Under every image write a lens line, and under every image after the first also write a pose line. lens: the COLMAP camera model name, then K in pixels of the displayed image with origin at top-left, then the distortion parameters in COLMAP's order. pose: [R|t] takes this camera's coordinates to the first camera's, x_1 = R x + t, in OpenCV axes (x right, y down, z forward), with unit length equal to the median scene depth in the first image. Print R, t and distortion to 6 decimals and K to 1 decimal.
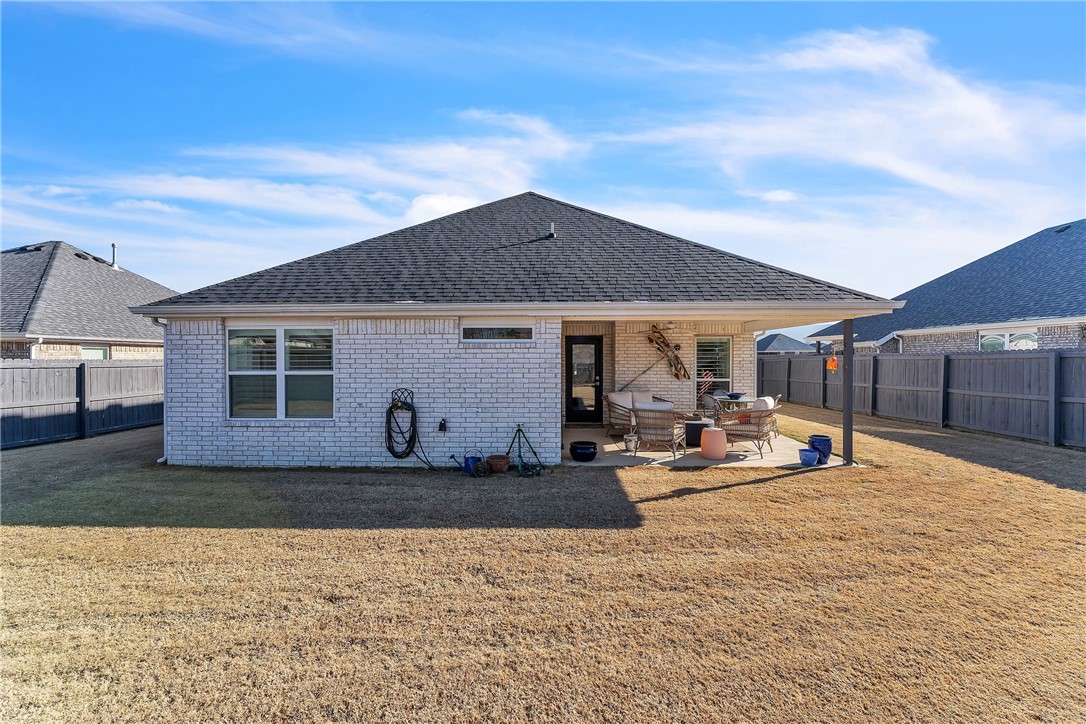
lens RADIAL K [[423.1, 0, 545.9], [0, 423.1, 361.1], [0, 0, 1]] dist [0.000736, 0.000084]
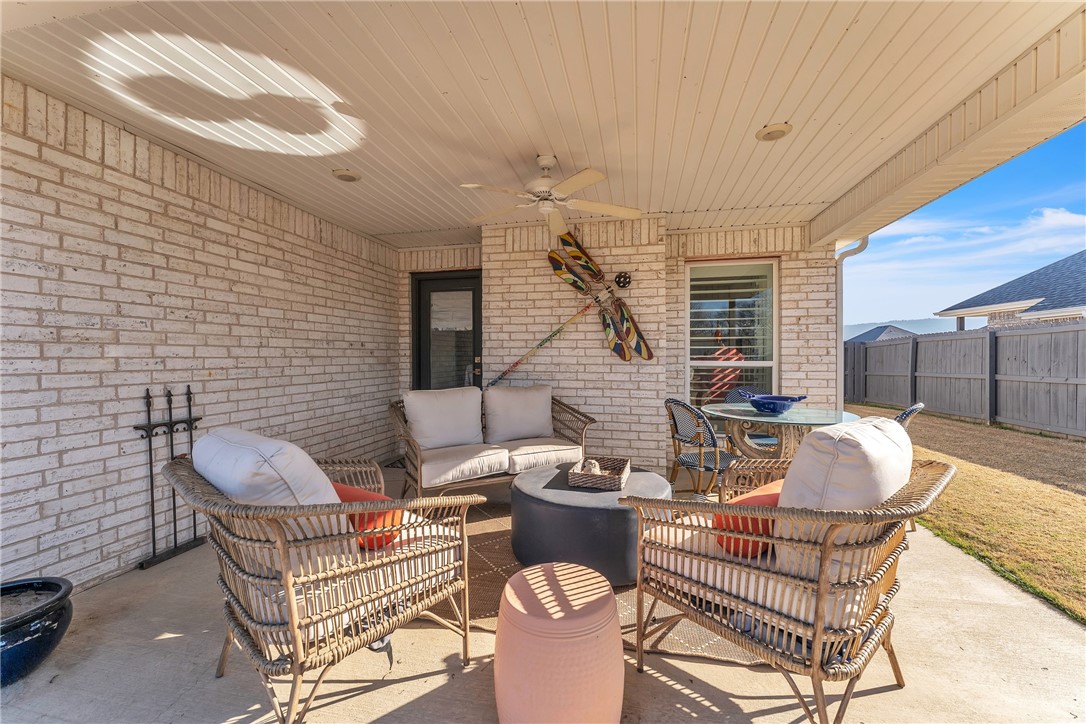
lens RADIAL K [[423.1, 0, 543.8], [0, 423.1, 356.7], [0, 0, 1]] dist [0.000736, 0.000084]
pose [[0.983752, 0.002099, -0.179521, 0.306964], [-0.002342, 0.999997, -0.001145, 0.040797], [0.179518, 0.001547, 0.983753, 0.587005]]
